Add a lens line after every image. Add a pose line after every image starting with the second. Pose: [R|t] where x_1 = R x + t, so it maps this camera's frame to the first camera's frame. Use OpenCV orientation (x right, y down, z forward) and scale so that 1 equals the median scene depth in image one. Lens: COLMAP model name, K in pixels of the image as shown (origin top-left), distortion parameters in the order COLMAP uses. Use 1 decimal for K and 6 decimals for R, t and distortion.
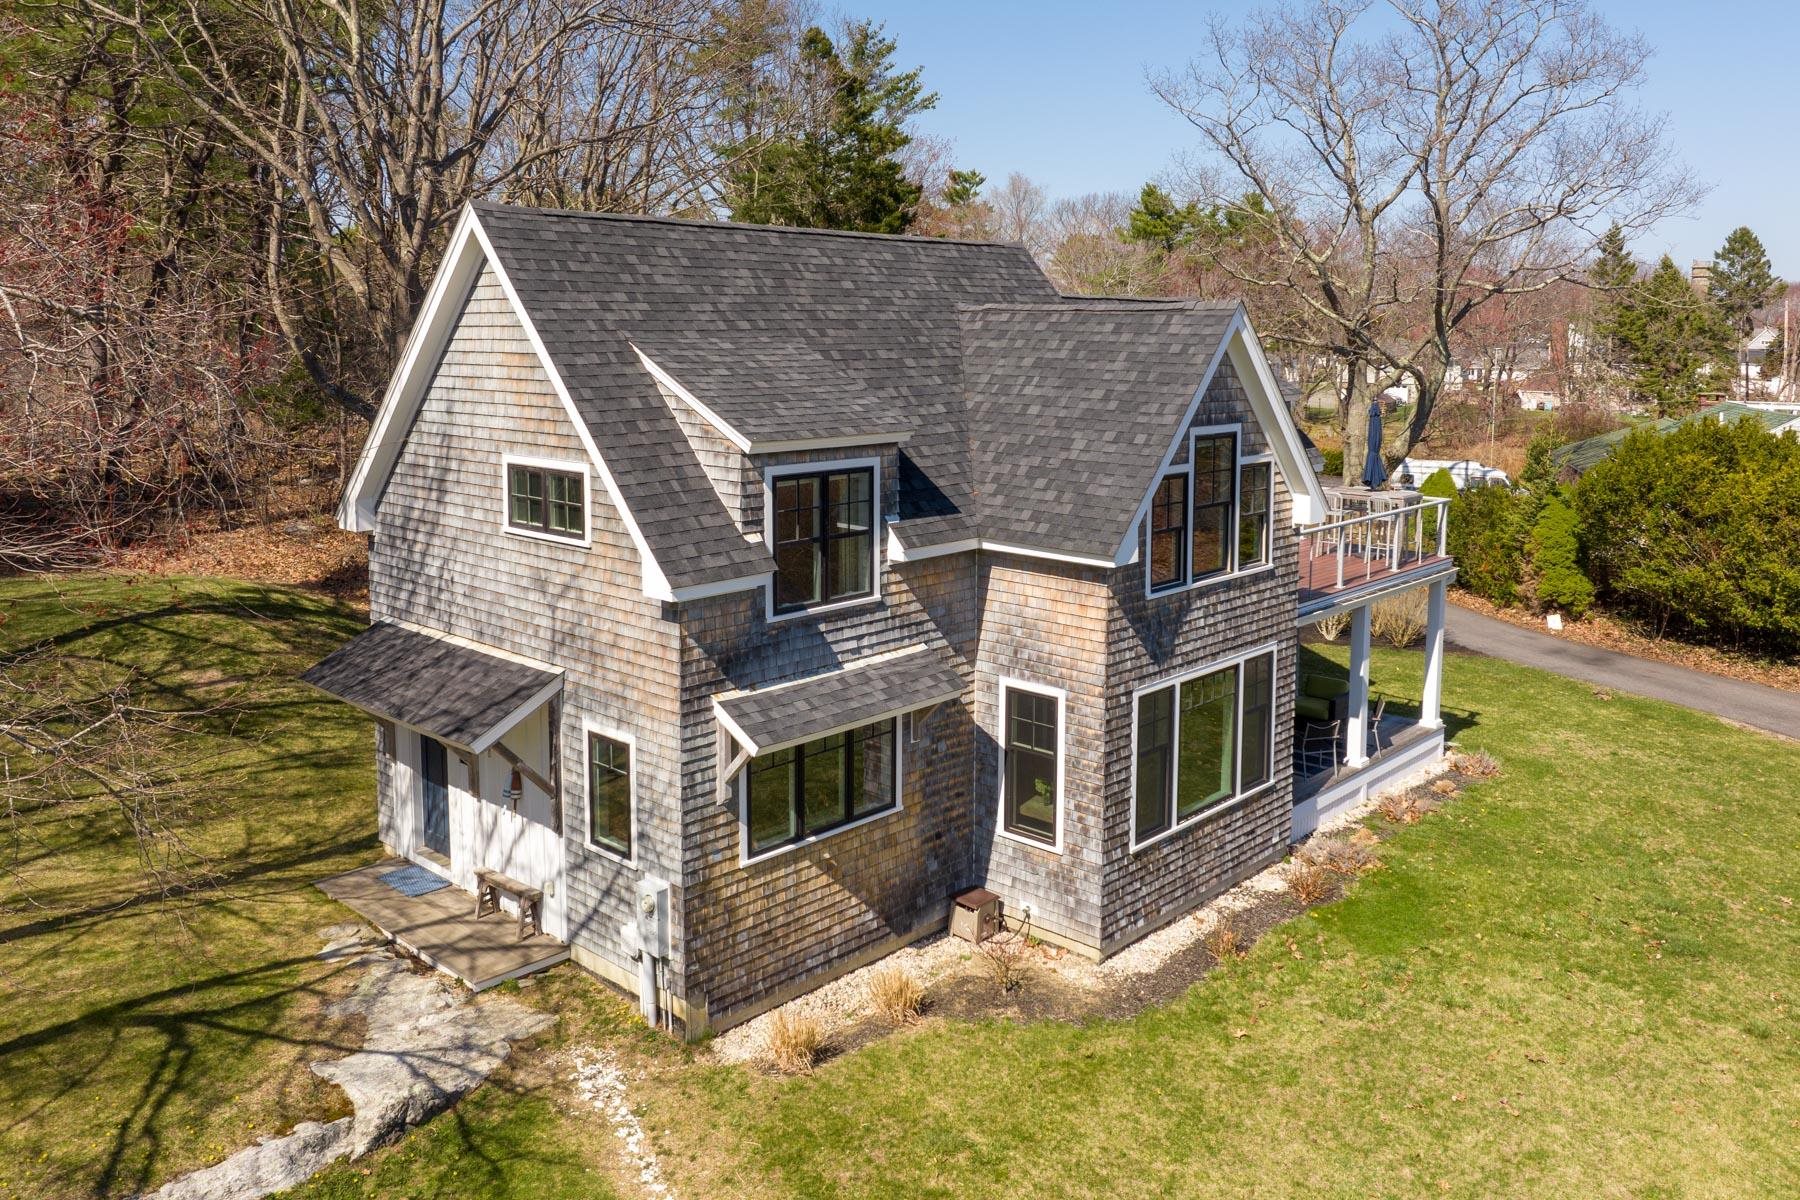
lens RADIAL K [[1392.4, 0, 942.6], [0, 1392.4, 452.5], [0, 0, 1]] dist [-0.044250, 0.009706]
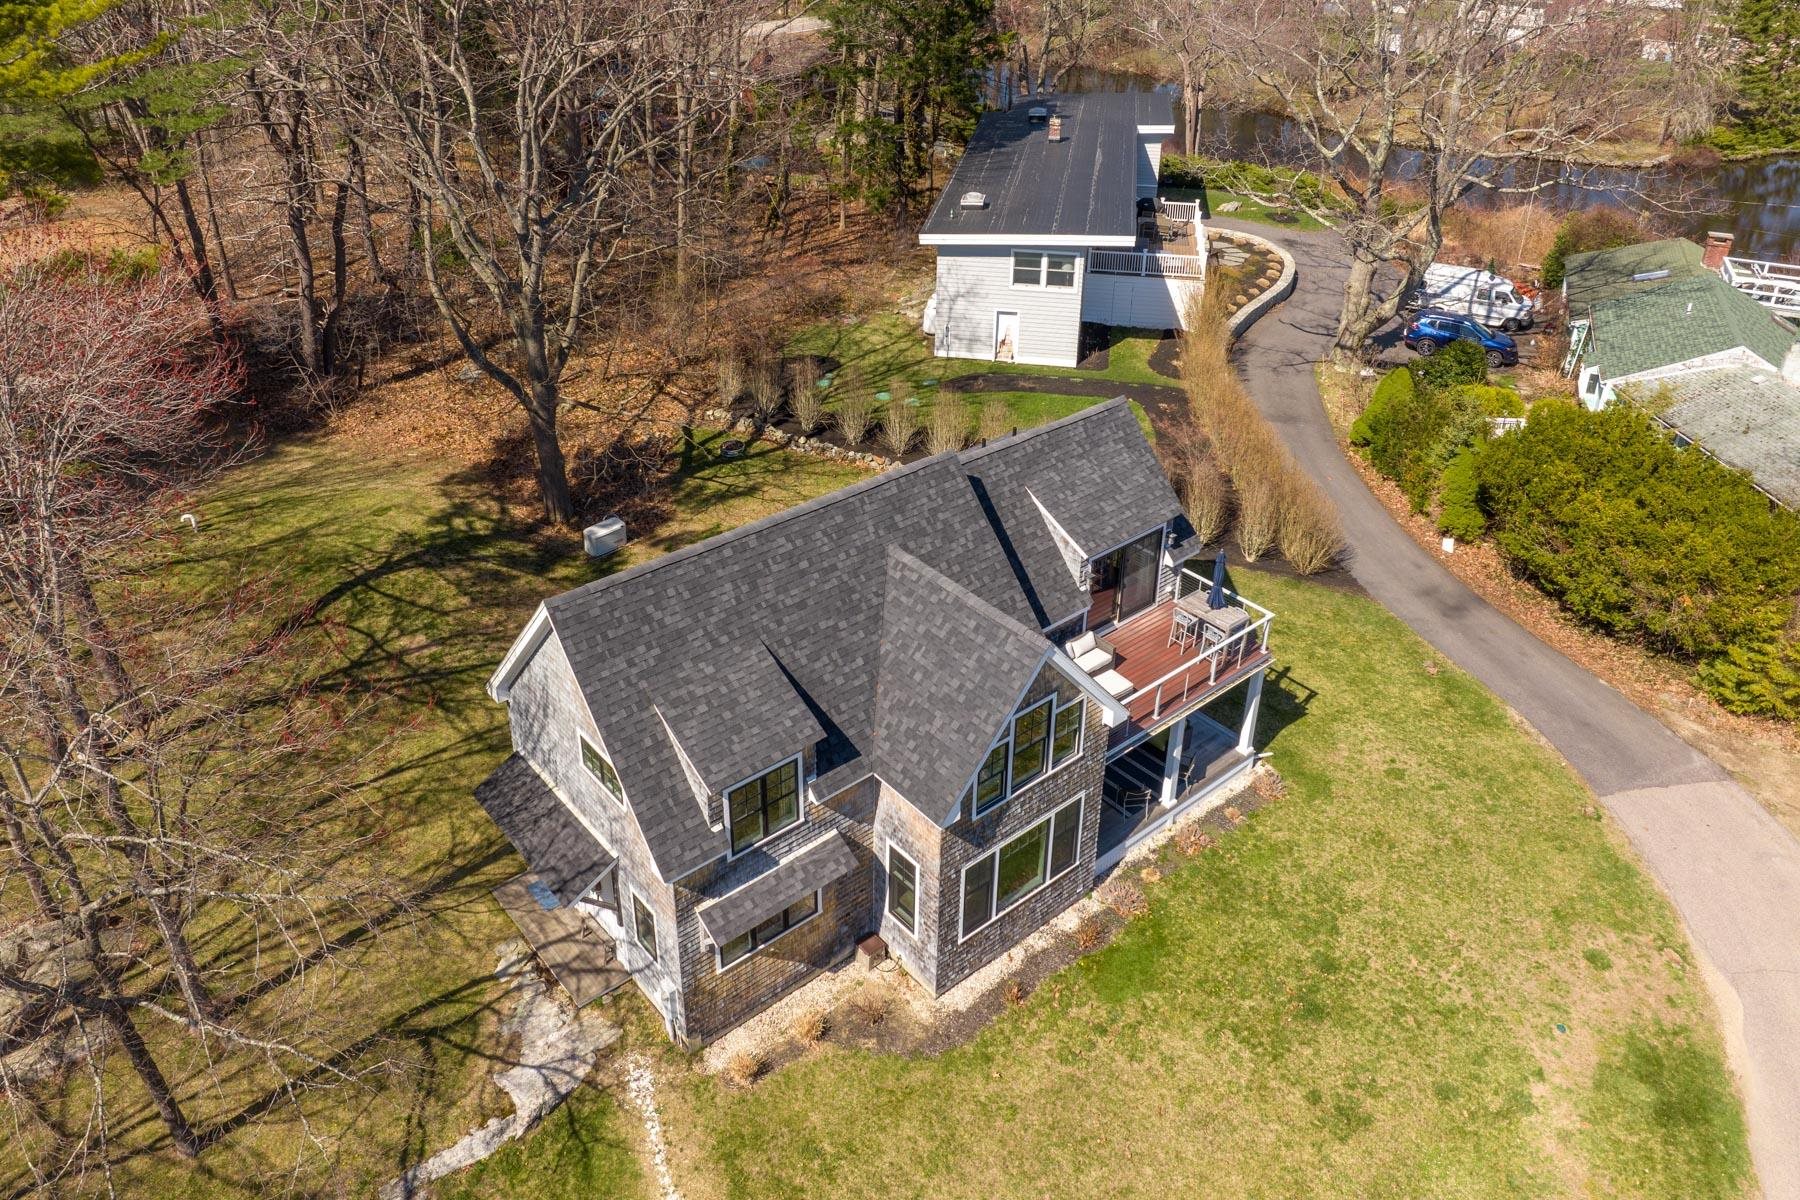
lens RADIAL K [[1296.5, 0, 898.6], [0, 1296.5, 459.7], [0, 0, 1]] dist [-0.035855, 0.000799]
pose [[0.990625, 0.065203, -0.120041, 0.233714], [-0.019089, 0.936187, 0.350983, -0.878749], [0.135266, -0.345401, 0.928656, -0.272785]]
